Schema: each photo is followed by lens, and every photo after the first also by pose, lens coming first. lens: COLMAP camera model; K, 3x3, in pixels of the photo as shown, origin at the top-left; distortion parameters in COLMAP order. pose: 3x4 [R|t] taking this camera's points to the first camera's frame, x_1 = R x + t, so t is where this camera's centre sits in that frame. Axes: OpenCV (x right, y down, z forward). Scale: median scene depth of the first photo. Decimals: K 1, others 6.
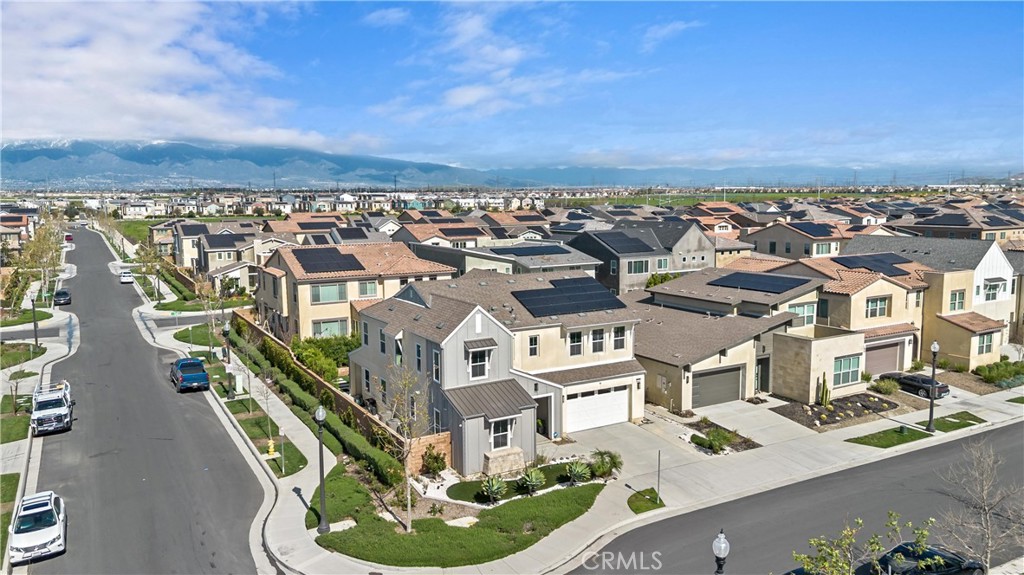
lens RADIAL K [[744.7, 0, 544.2], [0, 744.7, 292.2], [0, 0, 1]] dist [0.057160, -0.002404]
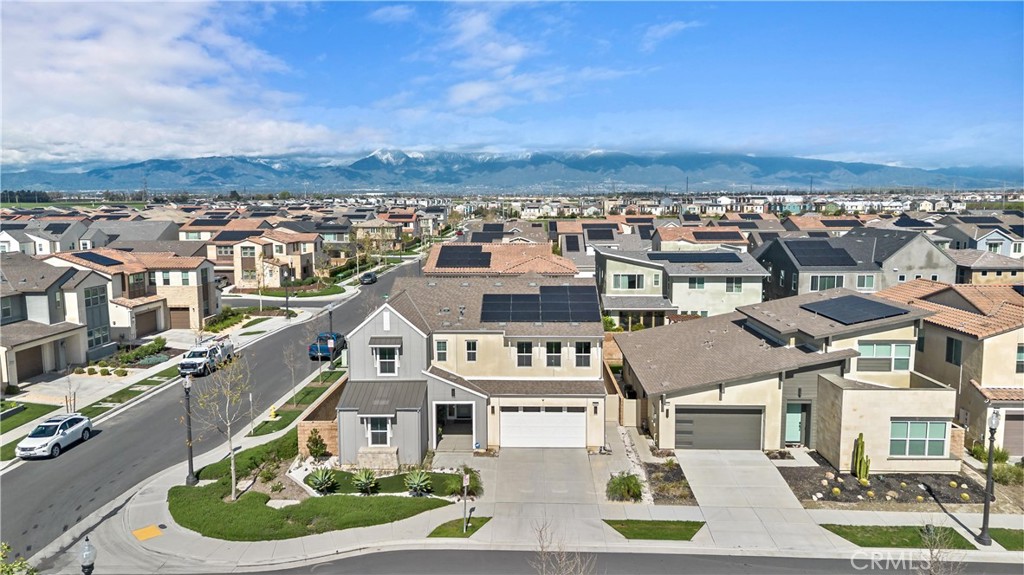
lens RADIAL K [[744.7, 0, 526.4], [0, 744.7, 301.7], [0, 0, 1]] dist [0.057160, -0.002404]
pose [[0.847065, 0.078353, -0.525682, 0.503725], [-0.073815, 0.996832, 0.029636, -0.023419], [0.526338, 0.013699, 0.850165, 0.193774]]
